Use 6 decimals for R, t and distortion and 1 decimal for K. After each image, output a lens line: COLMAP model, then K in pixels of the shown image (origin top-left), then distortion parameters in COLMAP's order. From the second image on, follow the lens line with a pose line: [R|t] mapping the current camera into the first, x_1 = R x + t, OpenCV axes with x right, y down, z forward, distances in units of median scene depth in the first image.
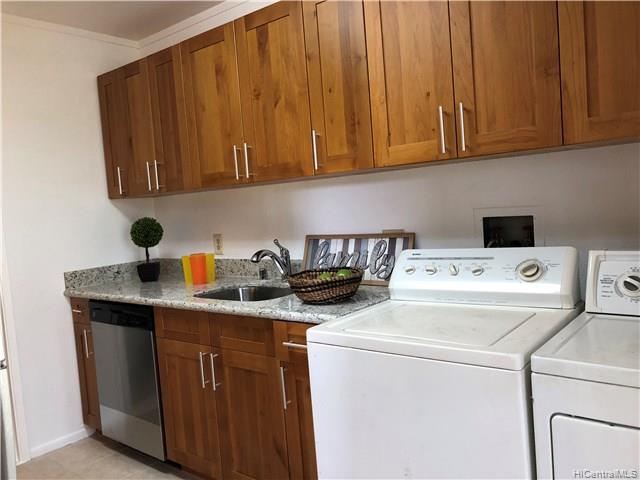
lens RADIAL K [[528.4, 0, 320.0], [0, 528.4, 240.0], [0, 0, 1]] dist [0.003129, -0.006114]
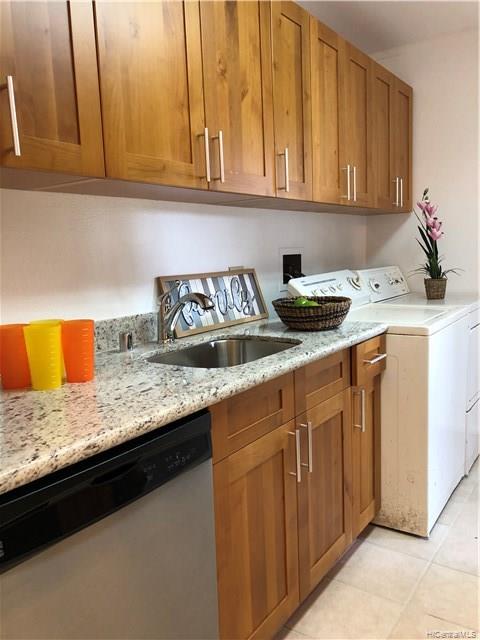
lens RADIAL K [[528.4, 0, 240.0], [0, 528.4, 320.0], [0, 0, 1]] dist [0.003129, -0.006114]
pose [[-0.065864, -0.047819, 0.996682, -0.833985], [0.121035, 0.991093, 0.055549, 0.025197], [-0.990461, 0.124292, -0.059489, 1.035836]]
